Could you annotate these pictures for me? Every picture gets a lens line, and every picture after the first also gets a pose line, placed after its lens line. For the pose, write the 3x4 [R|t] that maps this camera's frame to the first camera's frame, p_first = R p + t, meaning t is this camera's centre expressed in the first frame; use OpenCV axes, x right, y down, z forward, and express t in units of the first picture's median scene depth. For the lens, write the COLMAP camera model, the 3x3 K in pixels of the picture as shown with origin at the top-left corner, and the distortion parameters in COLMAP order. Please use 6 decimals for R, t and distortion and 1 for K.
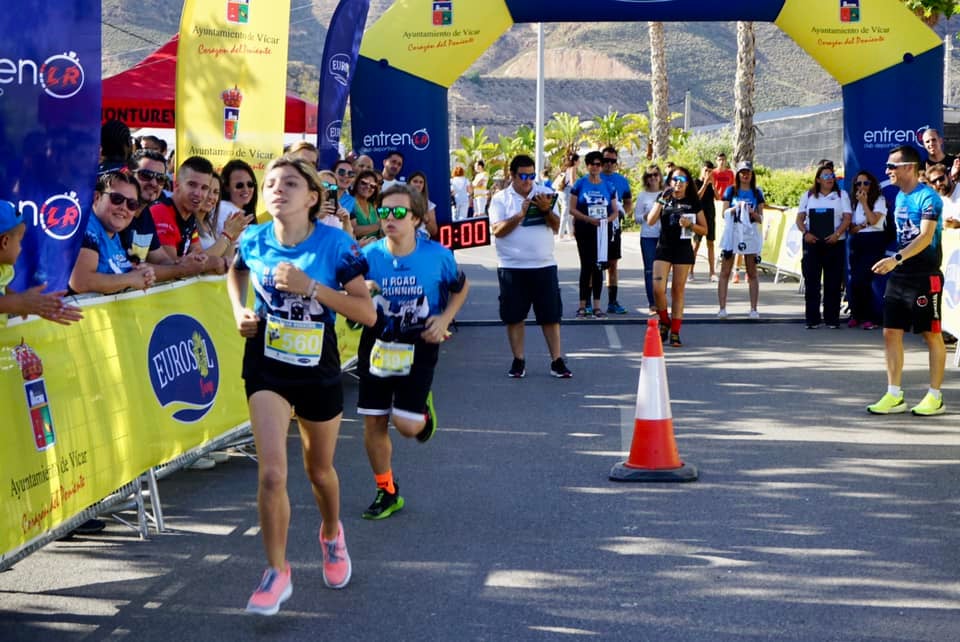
lens RADIAL K [[2008.6, 0, 495.5], [0, 2008.6, 320.2], [0, 0, 1]] dist [-0.055125, 0.317000]
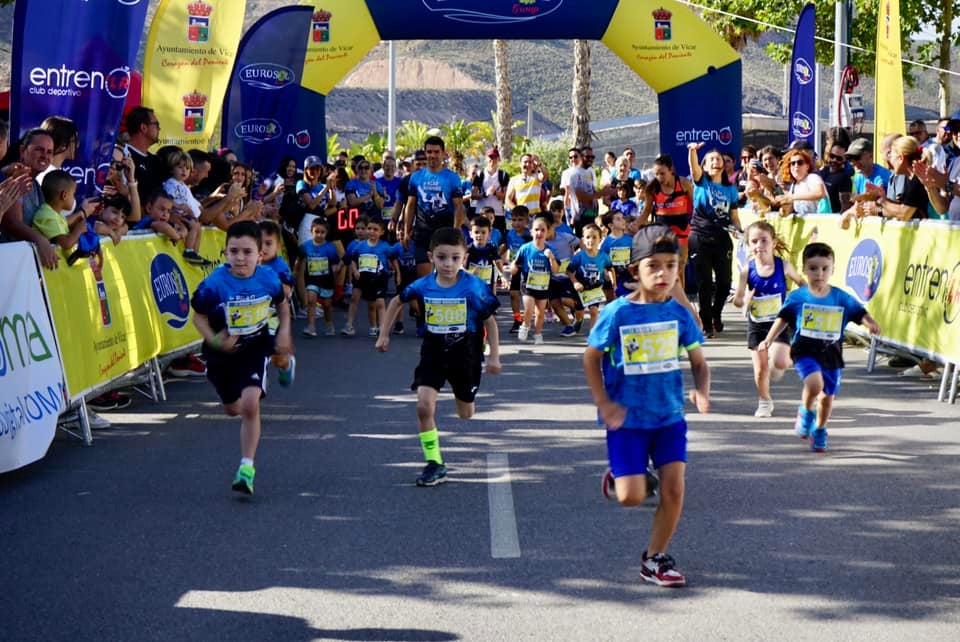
lens RADIAL K [[2008.6, 0, 495.5], [0, 2008.6, 320.2], [0, 0, 1]] dist [-0.055125, 0.317000]
pose [[0.997002, -0.007084, 0.077055, -0.017590], [0.007462, 0.999961, -0.004619, 0.025227], [-0.077020, 0.005180, 0.997016, -0.201945]]
